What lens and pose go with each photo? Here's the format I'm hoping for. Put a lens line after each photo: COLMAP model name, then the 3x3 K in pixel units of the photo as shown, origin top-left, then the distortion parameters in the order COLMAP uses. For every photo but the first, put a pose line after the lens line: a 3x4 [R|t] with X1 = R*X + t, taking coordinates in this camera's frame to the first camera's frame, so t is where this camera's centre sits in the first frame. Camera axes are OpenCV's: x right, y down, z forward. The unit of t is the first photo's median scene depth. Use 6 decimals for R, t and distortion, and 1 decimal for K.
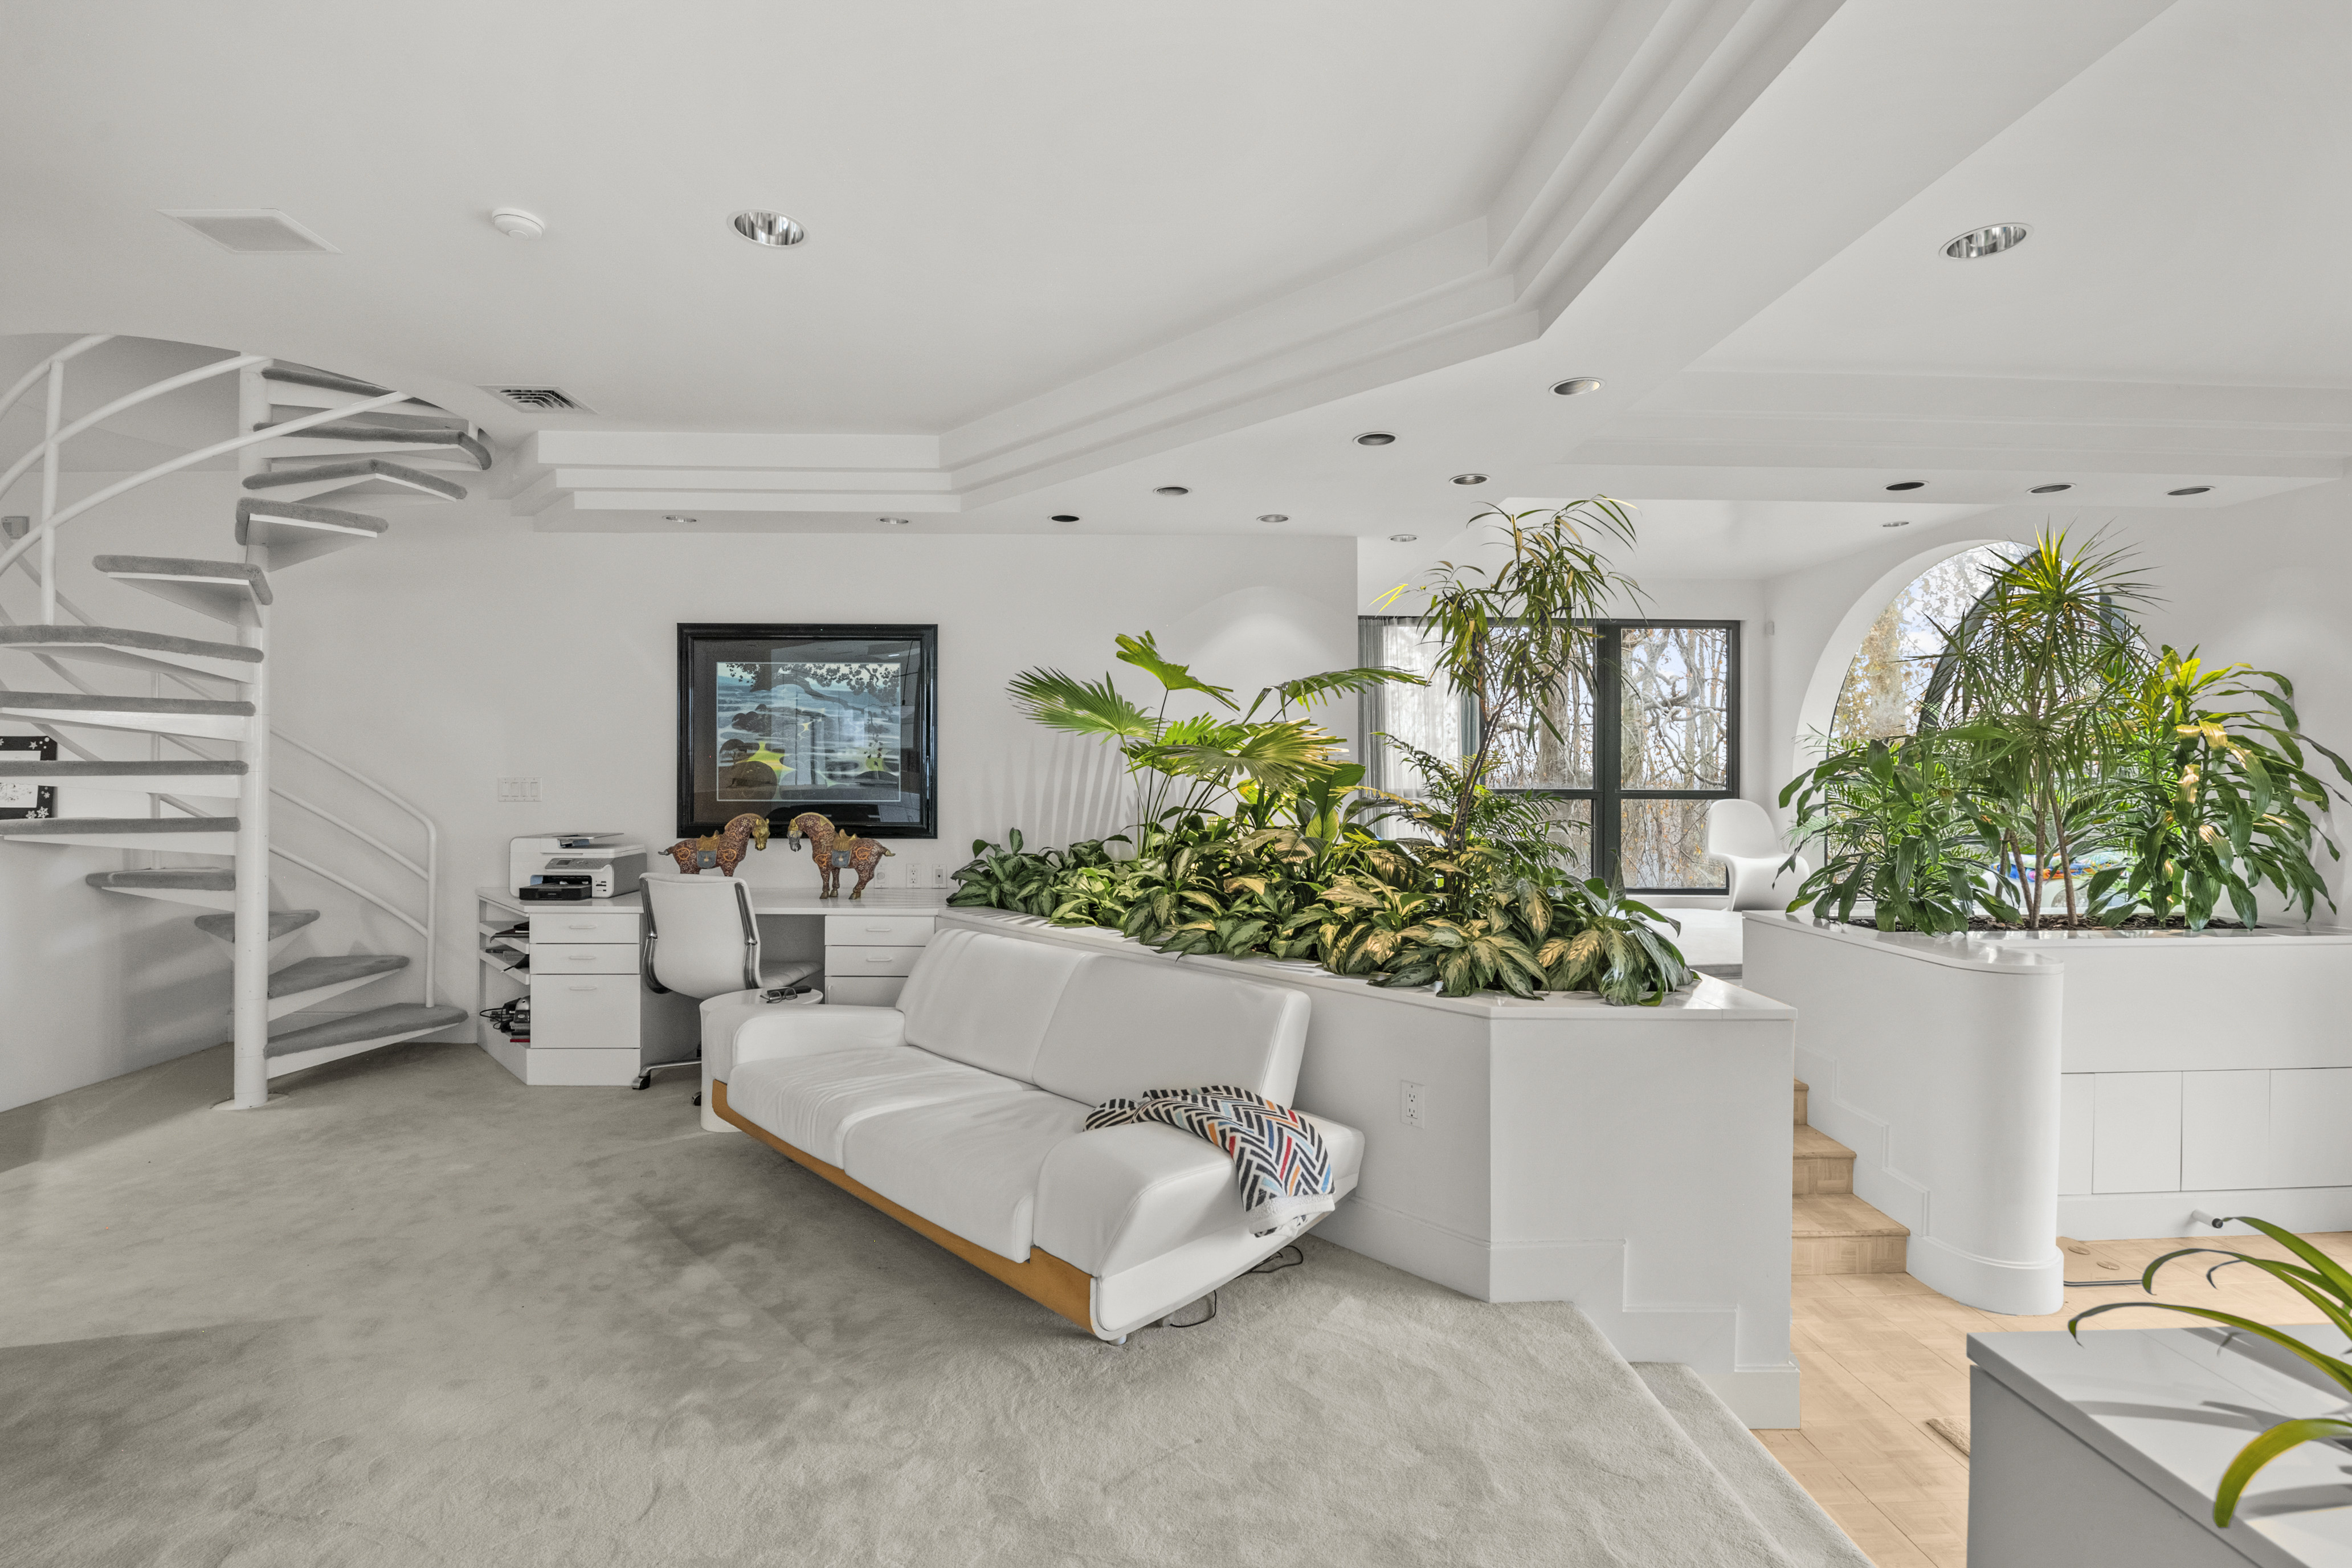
lens RADIAL K [[1037.3, 0, 1164.6], [0, 1037.3, 762.2], [0, 0, 1]] dist [-0.016761, -0.001875]
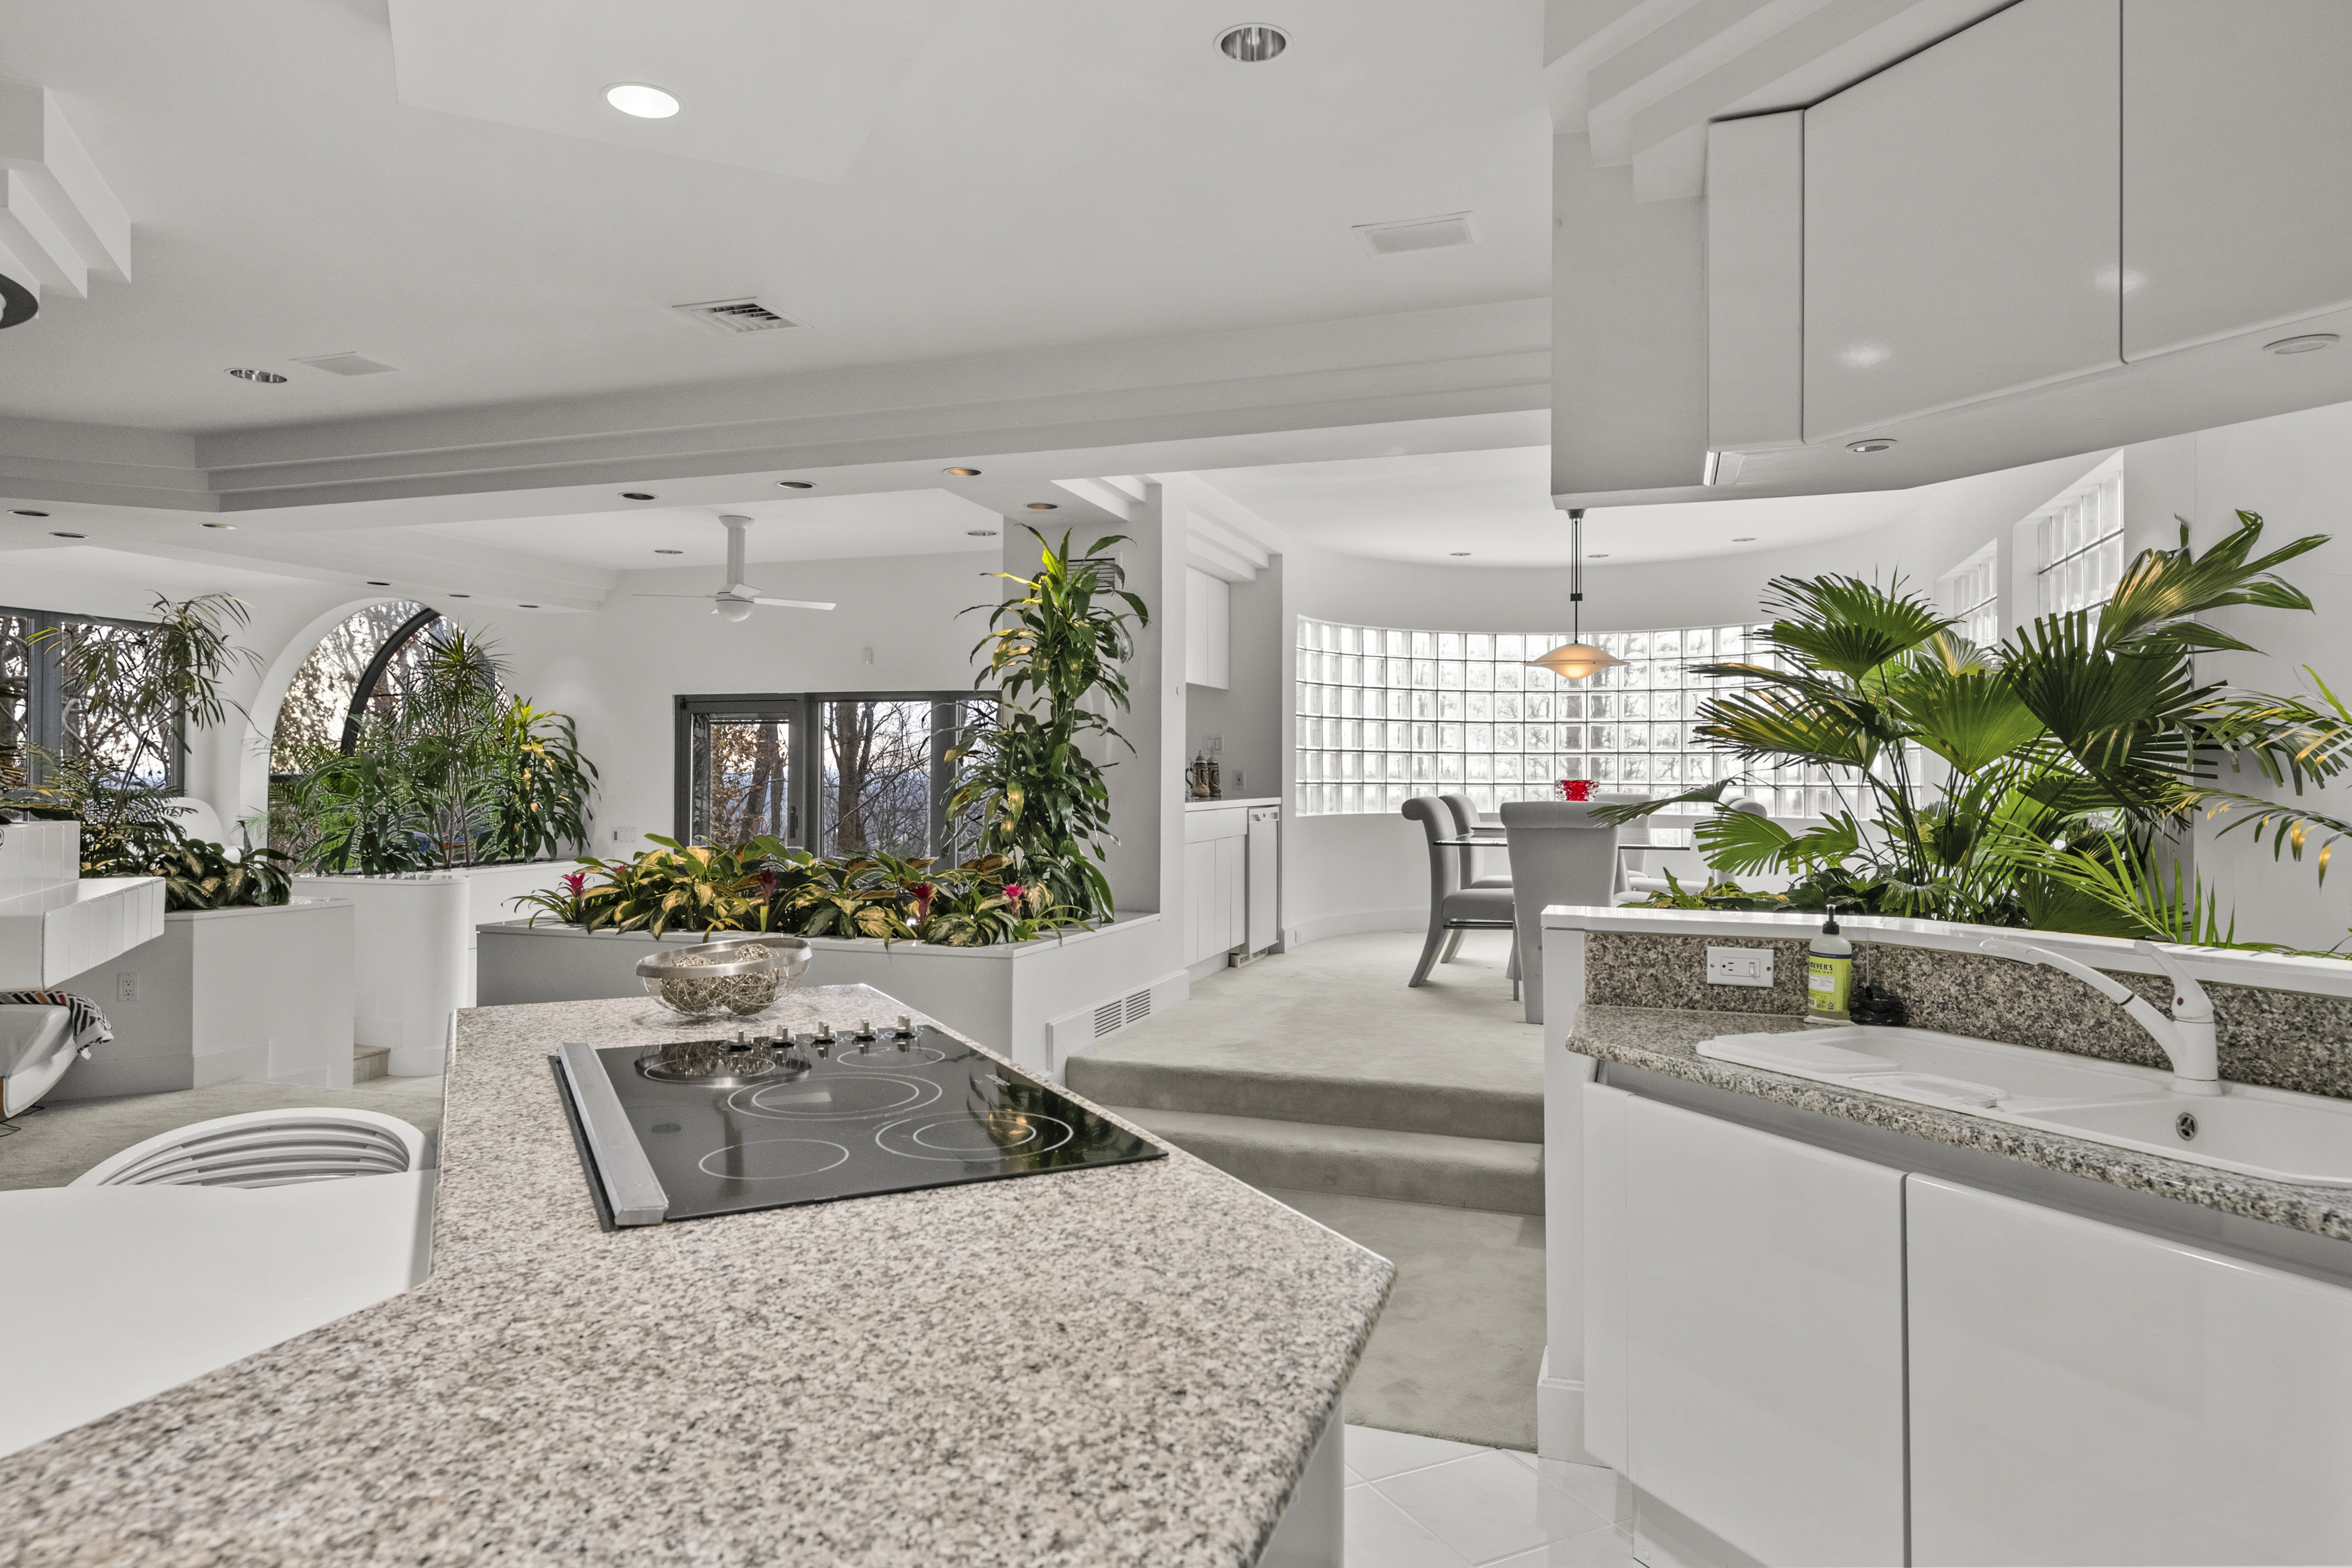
lens RADIAL K [[1415.7, 0, 1169.2], [0, 1415.7, 778.2], [0, 0, 1]] dist [0.005141, 0.000553]
pose [[0.348950, -0.002423, 0.937138, -0.853789], [-0.014570, 0.999862, 0.008011, -0.015274], [-0.937028, -0.016450, 0.348867, -0.848167]]
